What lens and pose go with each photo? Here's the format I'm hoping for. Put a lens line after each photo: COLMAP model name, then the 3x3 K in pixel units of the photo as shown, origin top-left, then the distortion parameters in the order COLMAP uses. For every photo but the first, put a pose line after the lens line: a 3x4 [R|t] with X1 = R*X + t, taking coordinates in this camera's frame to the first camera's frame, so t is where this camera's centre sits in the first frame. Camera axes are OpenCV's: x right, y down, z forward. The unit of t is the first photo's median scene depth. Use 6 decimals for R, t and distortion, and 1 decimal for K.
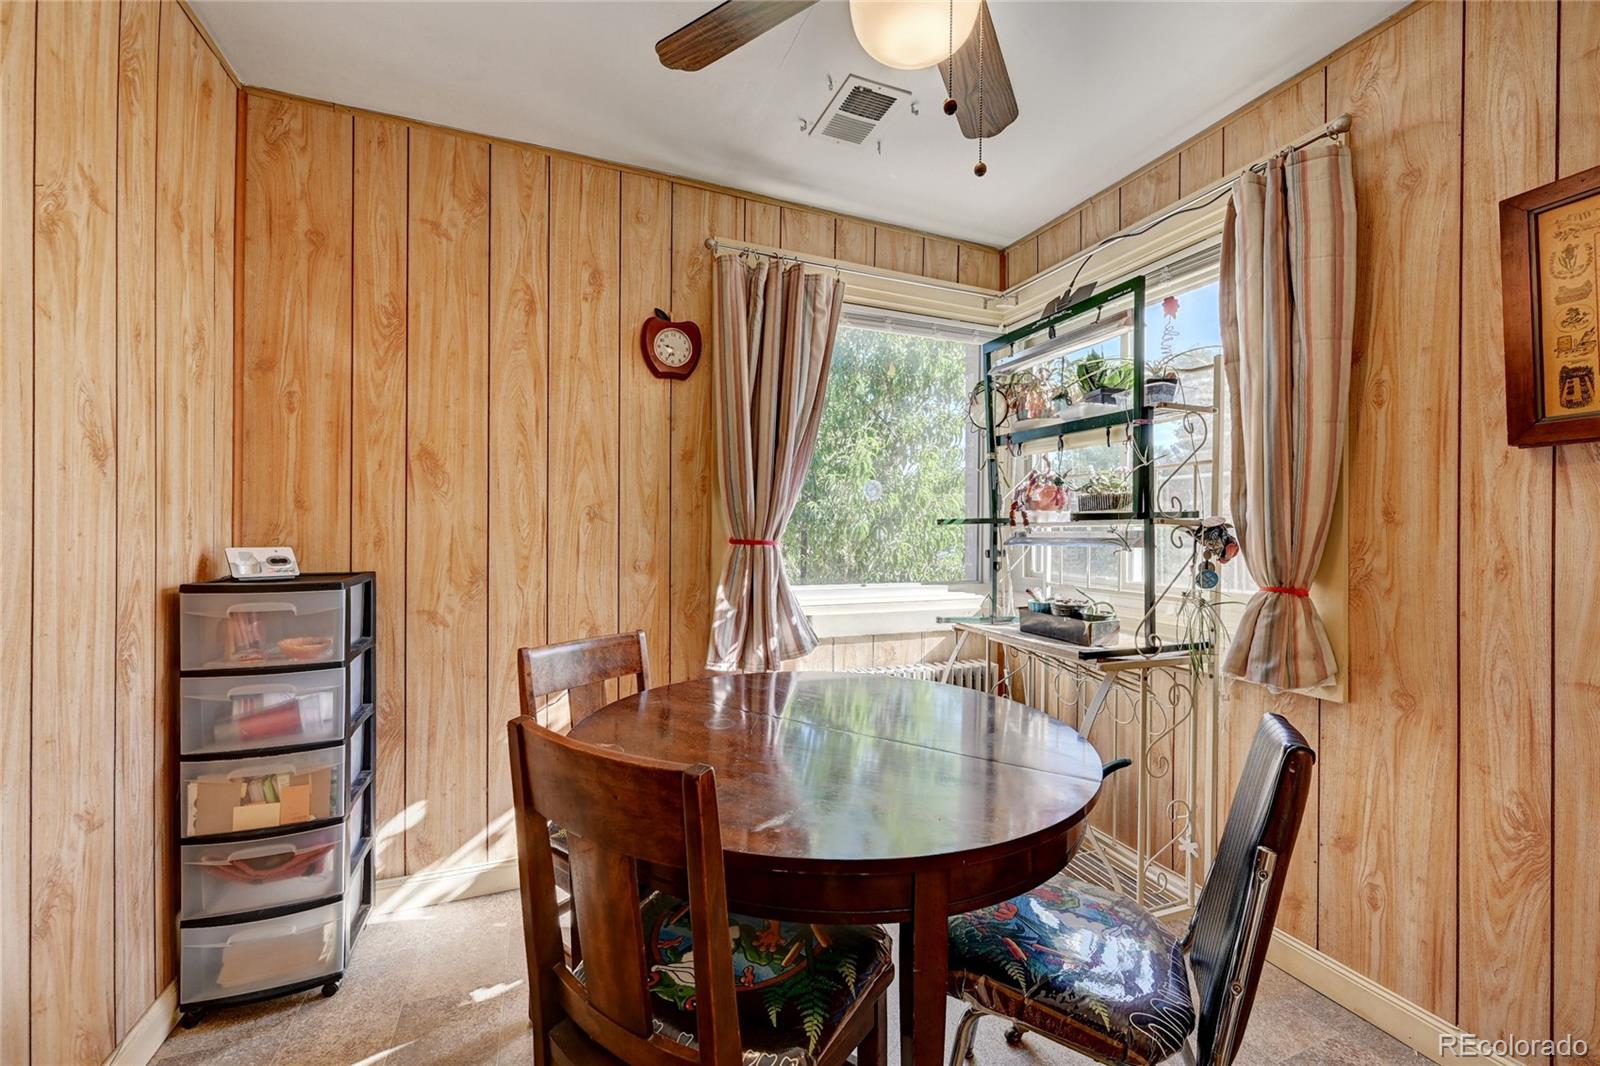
lens RADIAL K [[630.3, 0, 804.3], [0, 630.3, 528.7], [0, 0, 1]] dist [-0.002315, -0.000201]
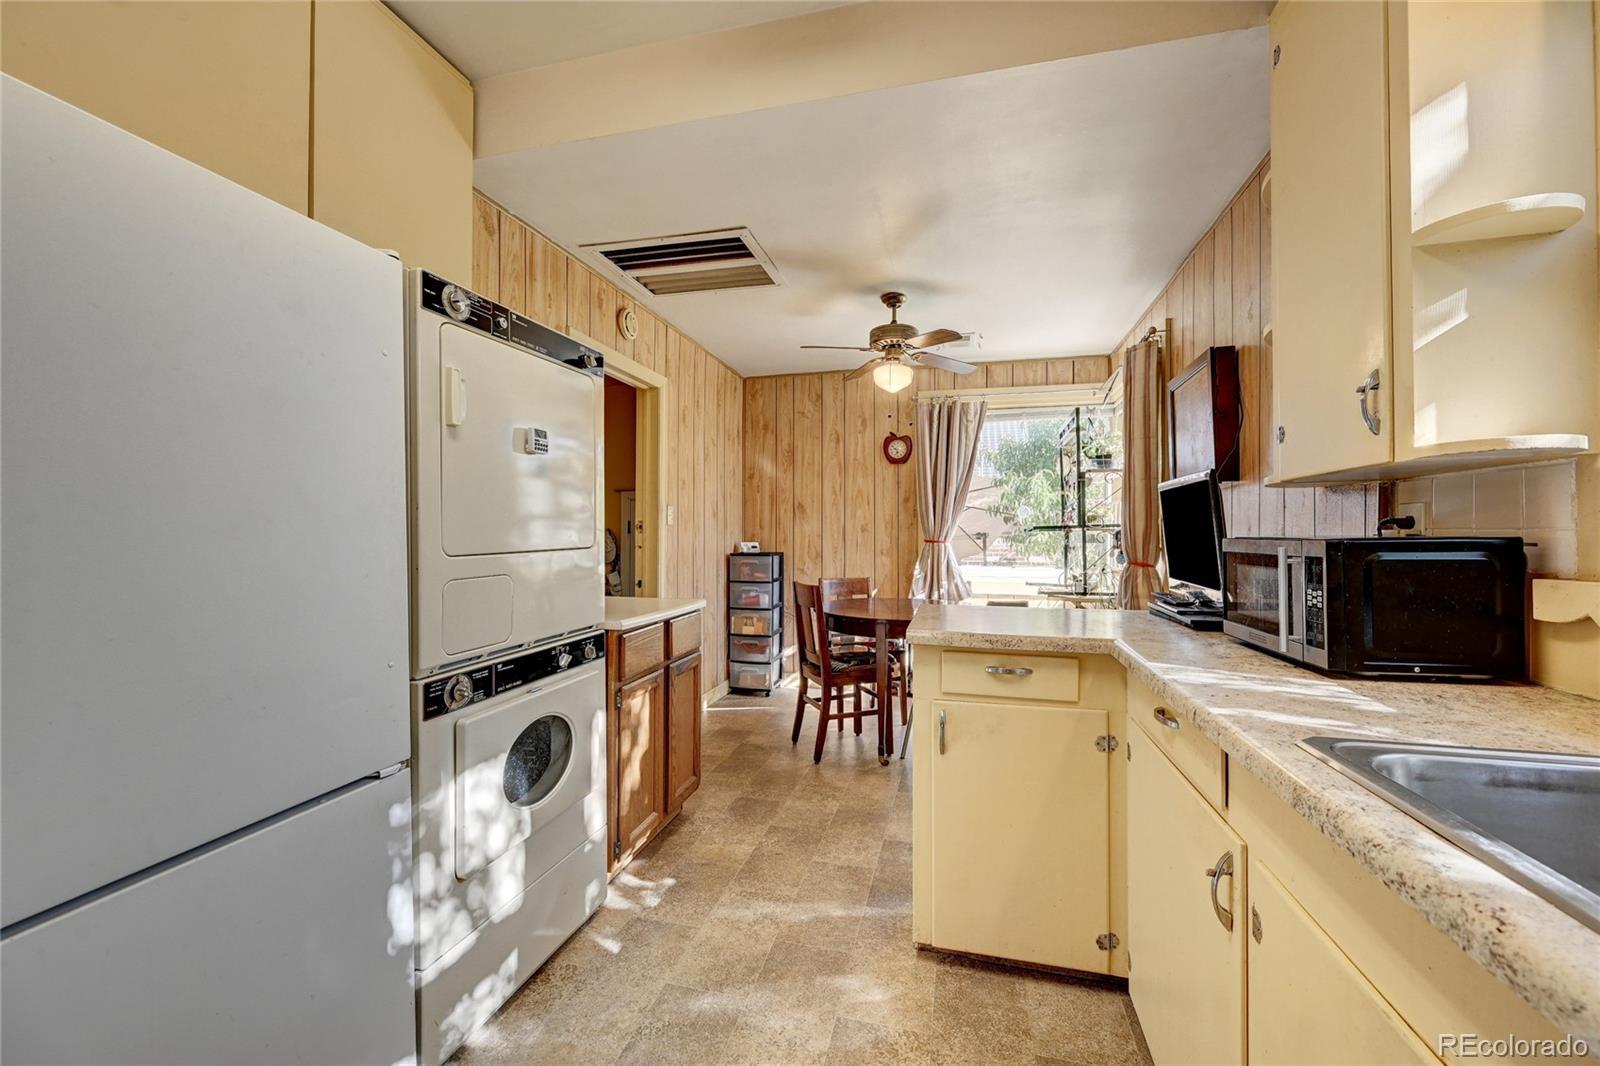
lens RADIAL K [[630.3, 0, 804.3], [0, 630.3, 528.7], [0, 0, 1]] dist [-0.002315, -0.000201]
pose [[0.801549, -0.013332, -0.597781, 0.928479], [0.004661, 0.999860, -0.016050, 0.012799], [0.597911, 0.010078, 0.801499, -1.017768]]
